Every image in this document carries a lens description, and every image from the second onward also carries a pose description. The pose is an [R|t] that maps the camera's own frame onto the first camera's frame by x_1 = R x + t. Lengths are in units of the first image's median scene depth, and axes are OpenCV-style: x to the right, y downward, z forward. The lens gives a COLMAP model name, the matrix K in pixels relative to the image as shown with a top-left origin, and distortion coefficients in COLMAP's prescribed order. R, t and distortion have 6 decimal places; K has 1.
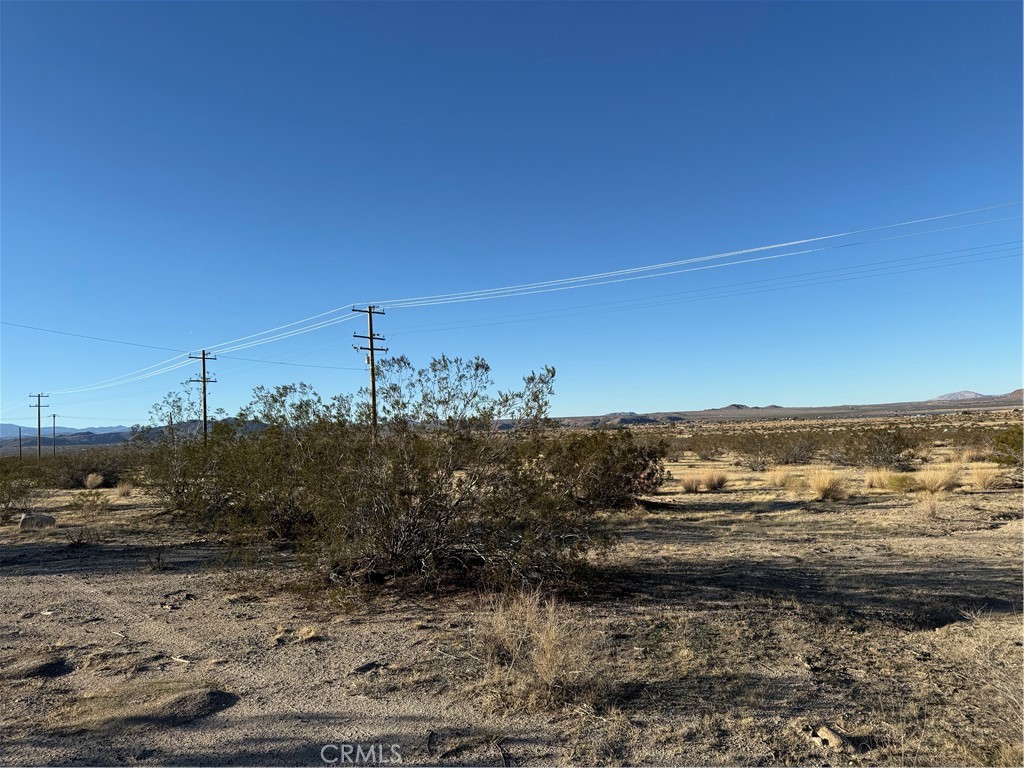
lens RADIAL K [[732.0, 0, 501.9], [0, 732.0, 367.3], [0, 0, 1]] dist [0.028205, -0.032945]
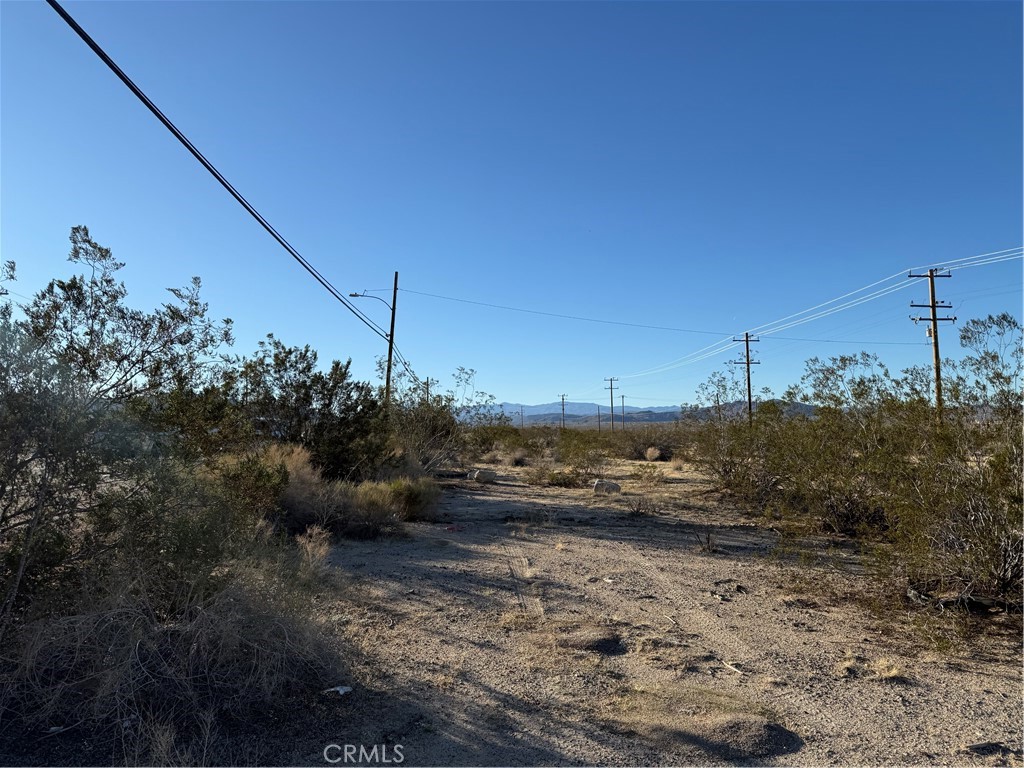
lens RADIAL K [[732.0, 0, 521.3], [0, 732.0, 380.3], [0, 0, 1]] dist [0.028205, -0.032945]
pose [[0.775084, -0.008835, -0.631796, -0.049360], [0.036705, 0.998843, 0.031061, 0.012275], [0.630791, -0.047265, 0.774512, 0.118010]]
